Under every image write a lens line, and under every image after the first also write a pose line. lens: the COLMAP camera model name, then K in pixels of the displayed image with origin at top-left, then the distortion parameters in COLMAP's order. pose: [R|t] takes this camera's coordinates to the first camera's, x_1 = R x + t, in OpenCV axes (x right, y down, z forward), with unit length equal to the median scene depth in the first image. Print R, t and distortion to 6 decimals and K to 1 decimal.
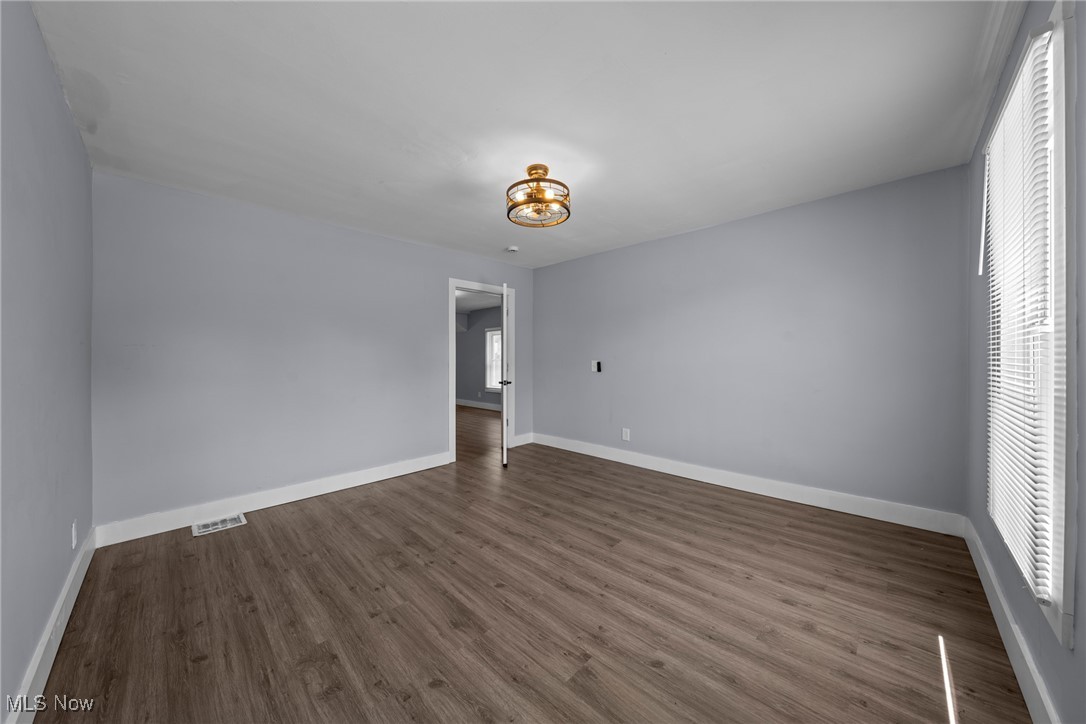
lens RADIAL K [[368.2, 0, 543.0], [0, 368.2, 362.0], [0, 0, 1]] dist [0.000021, -0.000001]
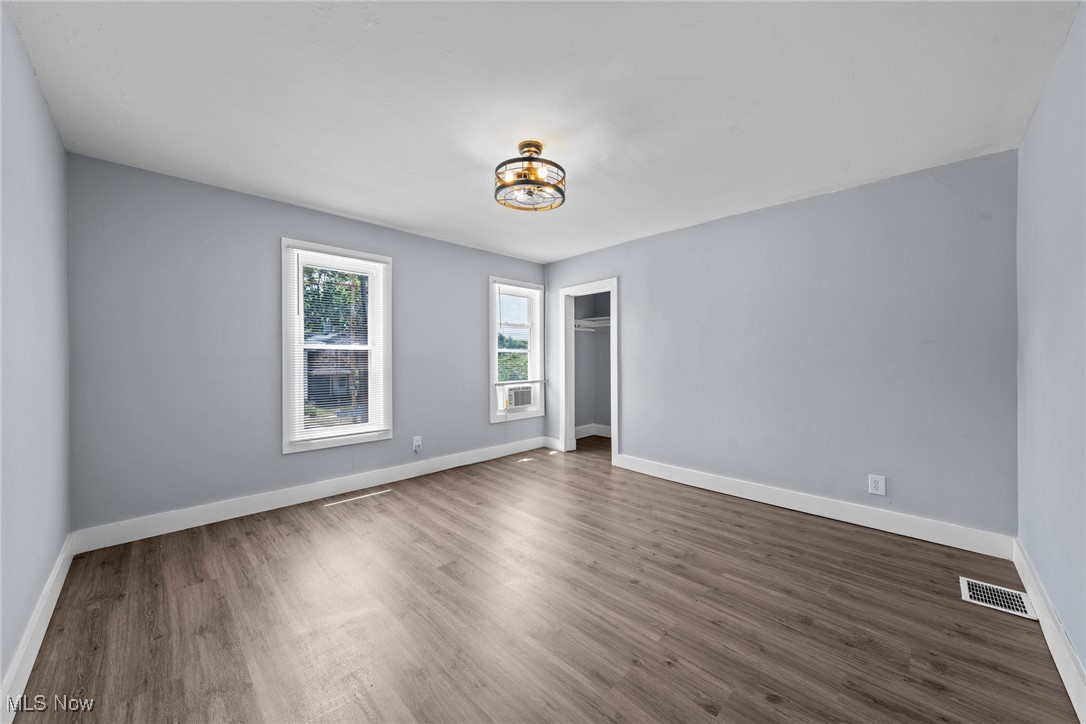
lens RADIAL K [[387.7, 0, 543.0], [0, 387.7, 362.0], [0, 0, 1]] dist [-0.000700, 0.000099]
pose [[-0.999905, 0.006804, 0.011960, -0.055970], [0.007033, 0.999789, 0.019279, -0.020396], [-0.011827, 0.019361, -0.999743, 2.118420]]
